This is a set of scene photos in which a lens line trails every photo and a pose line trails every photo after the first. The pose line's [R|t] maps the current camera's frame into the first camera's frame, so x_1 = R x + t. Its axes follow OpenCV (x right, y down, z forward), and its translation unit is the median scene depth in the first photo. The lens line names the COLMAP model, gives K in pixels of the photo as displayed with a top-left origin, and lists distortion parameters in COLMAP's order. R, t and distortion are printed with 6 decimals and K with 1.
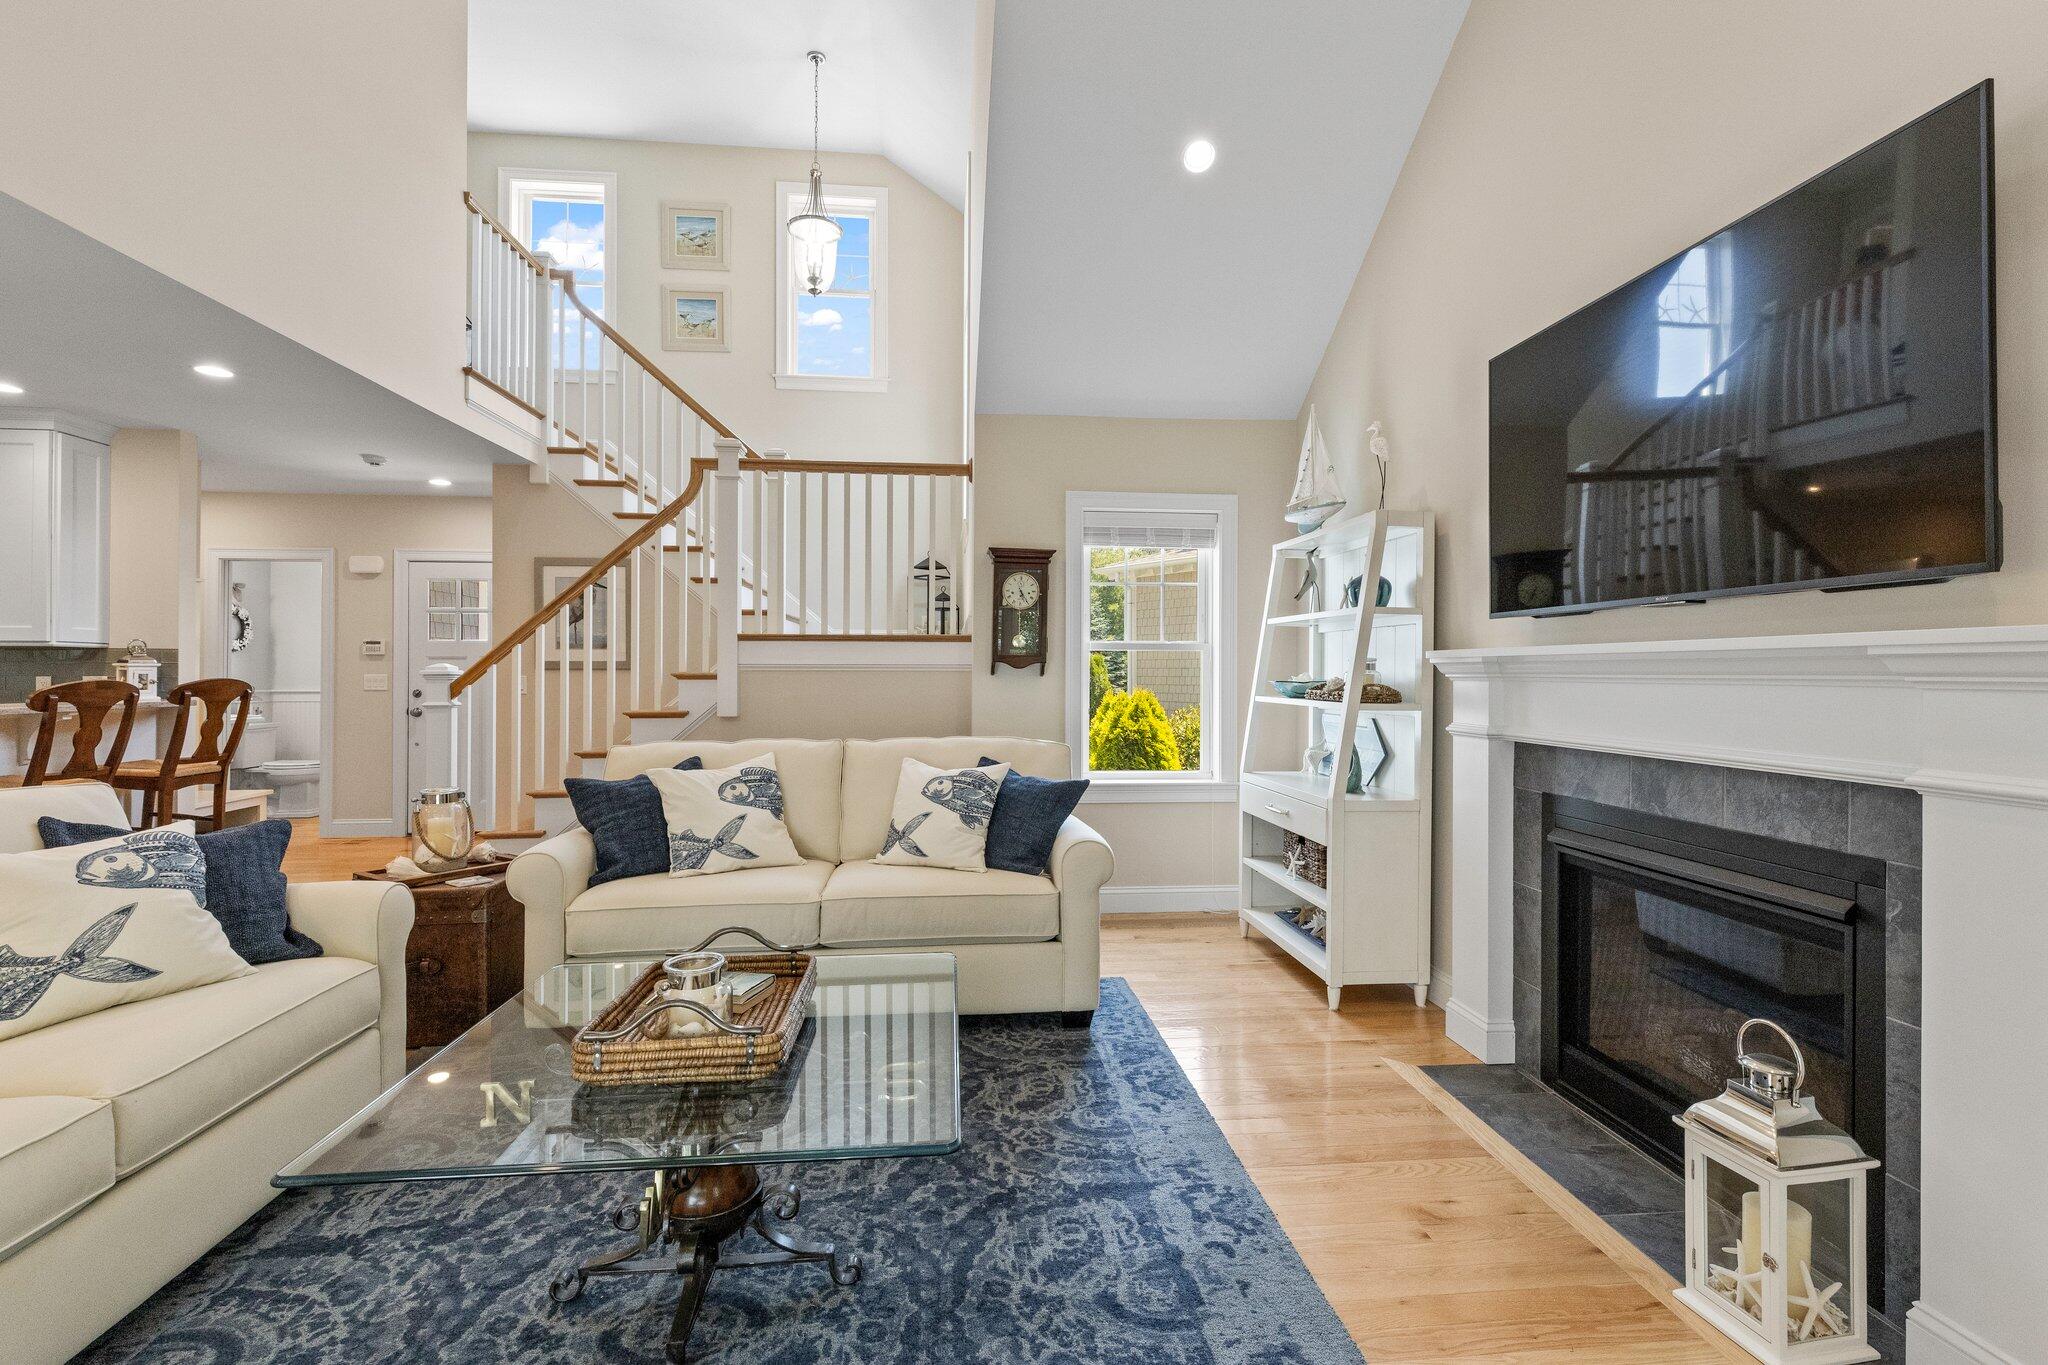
lens RADIAL K [[936.1, 0, 1029.9], [0, 936.1, 667.2], [0, 0, 1]] dist [0.001702, 0.000508]
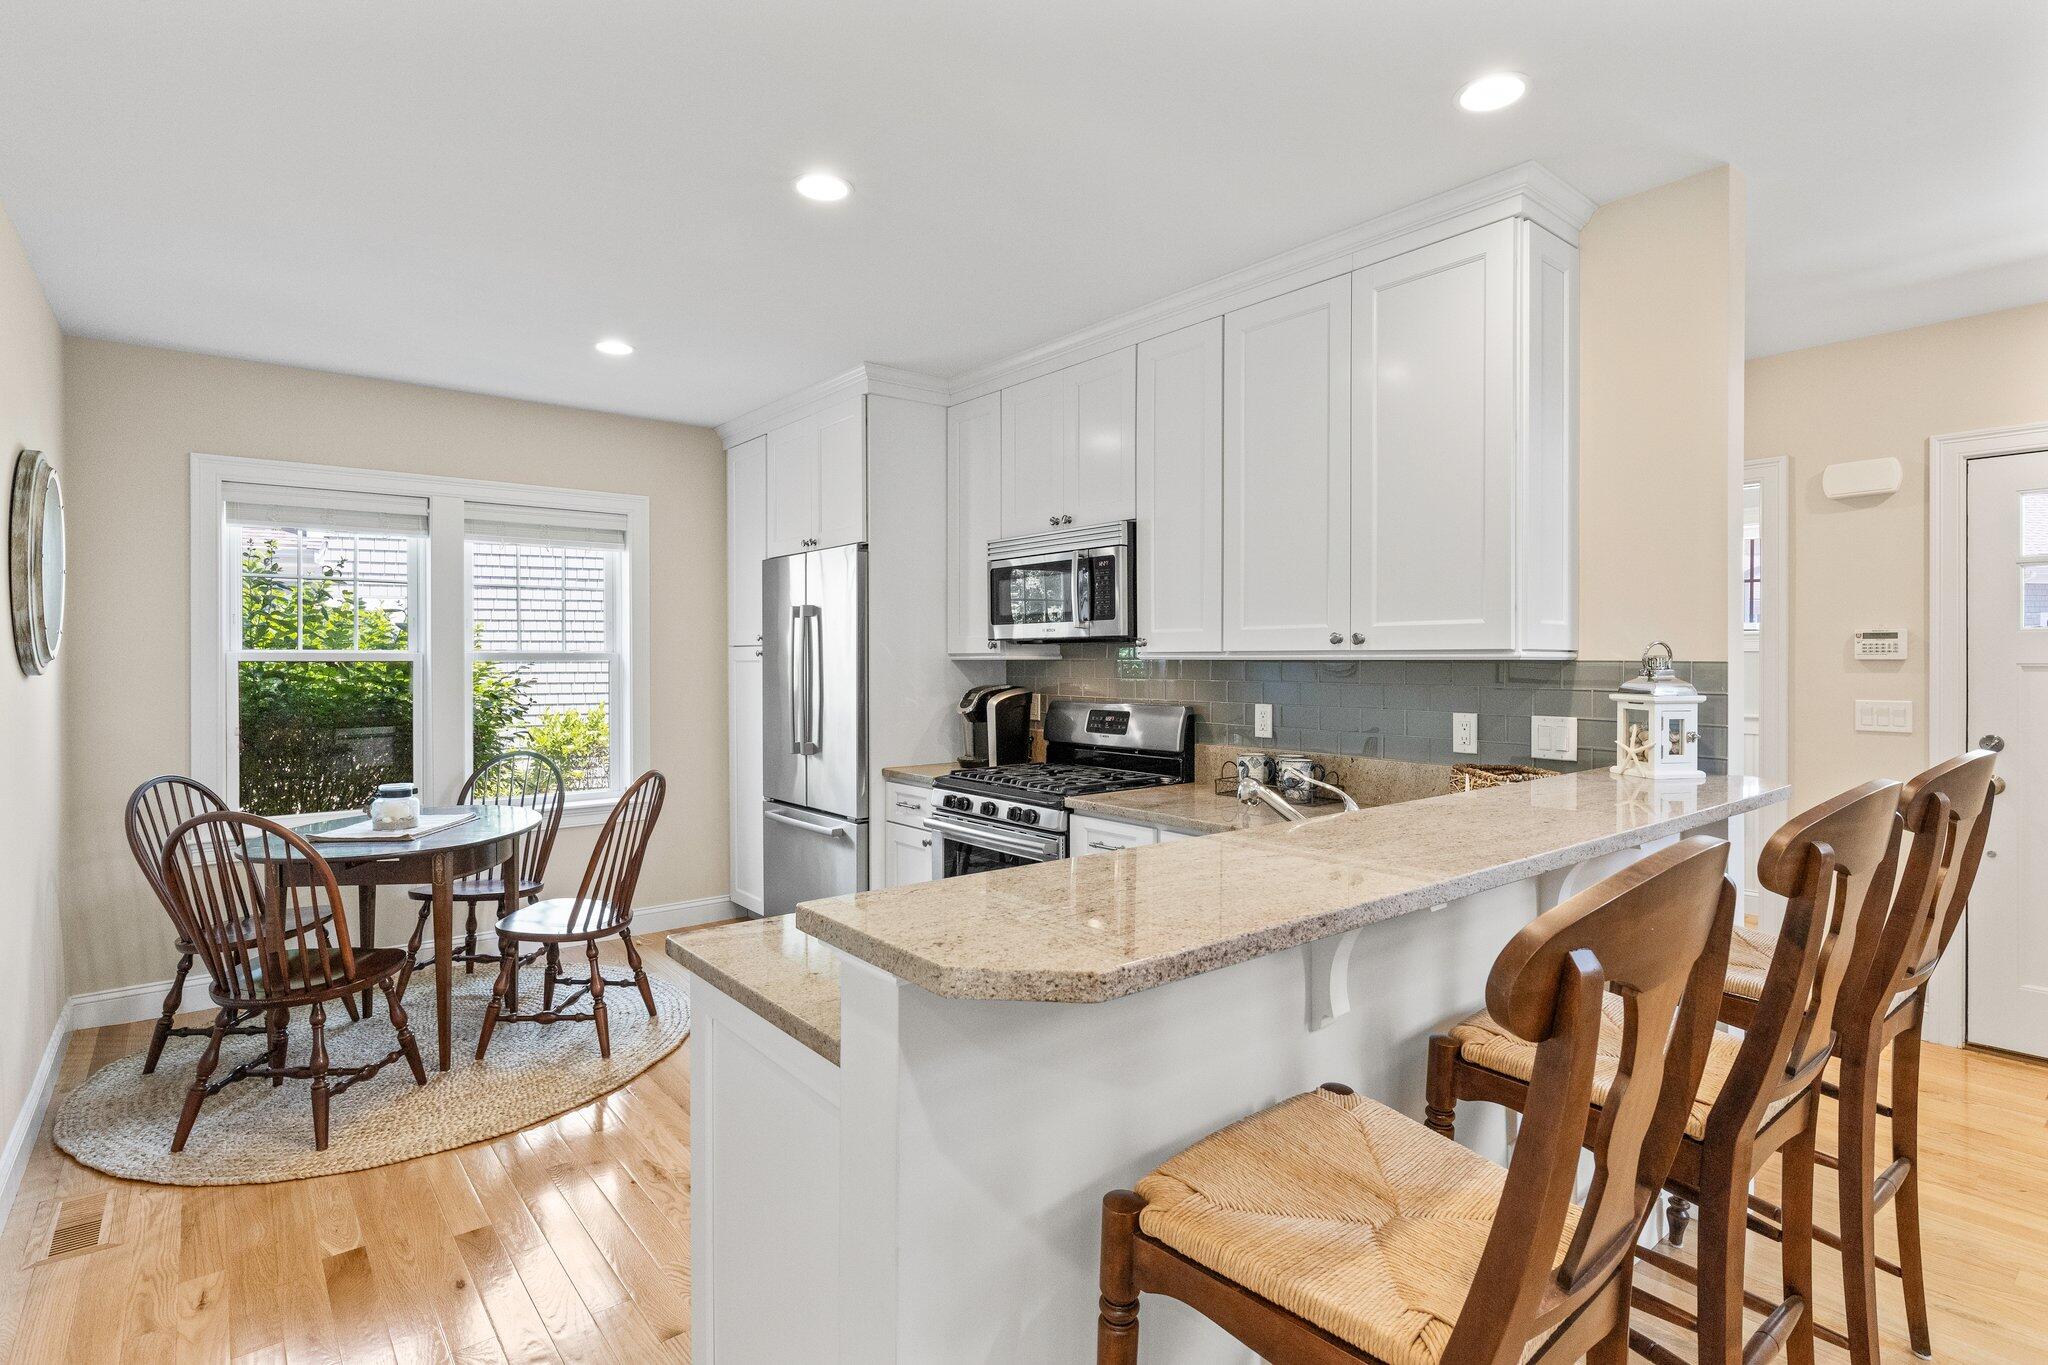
lens RADIAL K [[1009.6, 0, 1036.2], [0, 1009.6, 669.5], [0, 0, 1]] dist [-0.001537, -0.000815]
pose [[0.550484, 0.007006, -0.834817, -0.758678], [0.005176, 0.999917, 0.011805, -0.025182], [0.834830, -0.010819, 0.550402, 0.512496]]
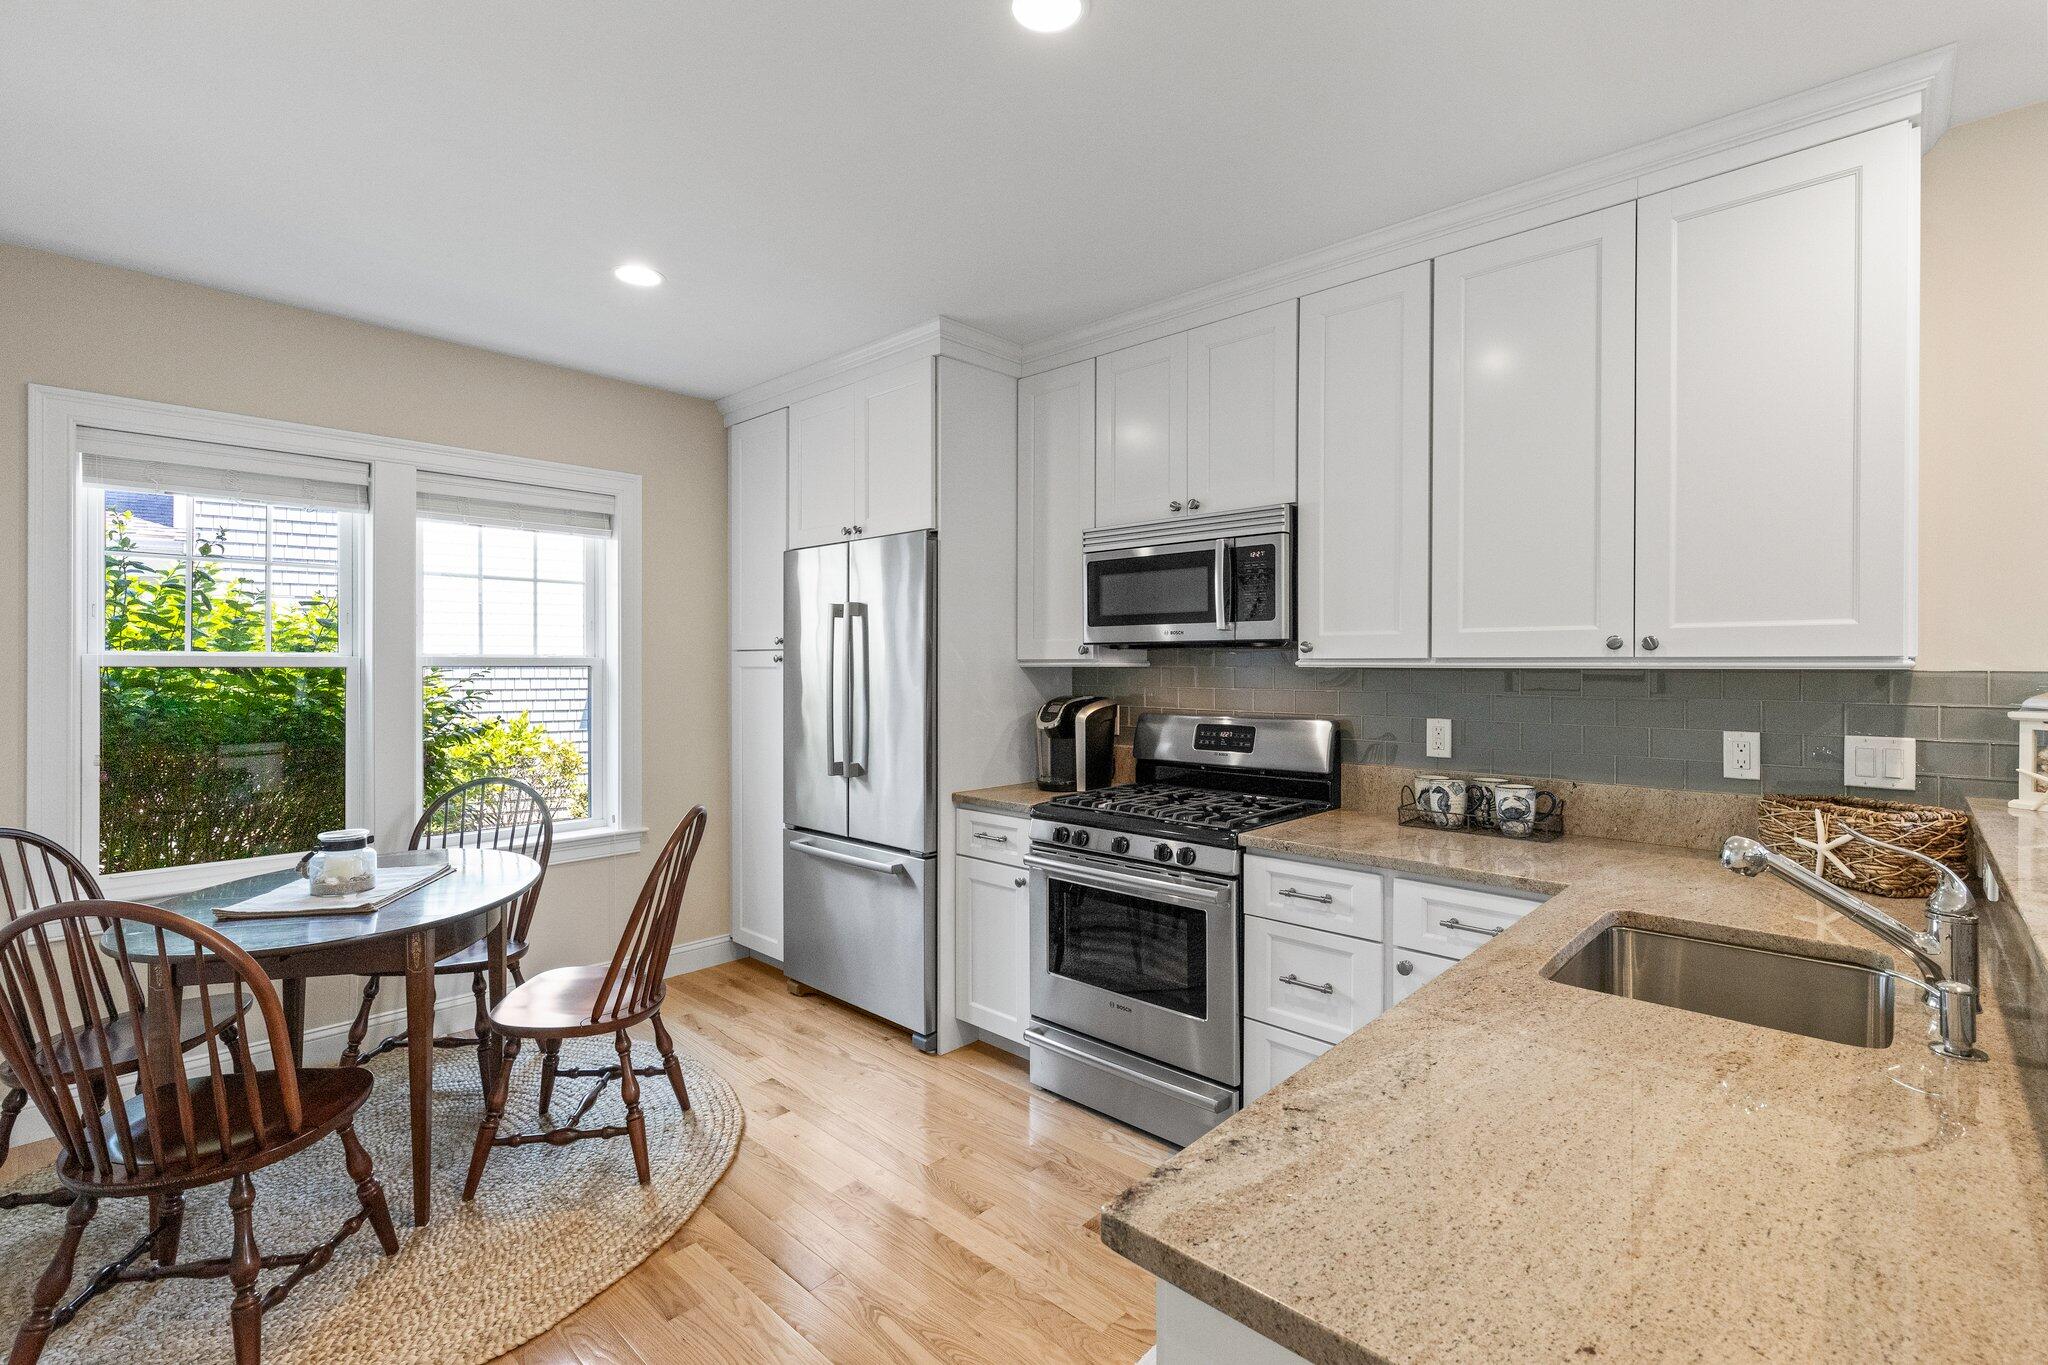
lens RADIAL K [[917.4, 0, 1039.5], [0, 917.4, 671.1], [0, 0, 1]] dist [0.002953, 0.000673]
pose [[0.659194, 0.004427, -0.751960, -1.015736], [0.002242, 0.999967, 0.007853, -0.025882], [0.751970, -0.006863, 0.659162, 0.480808]]
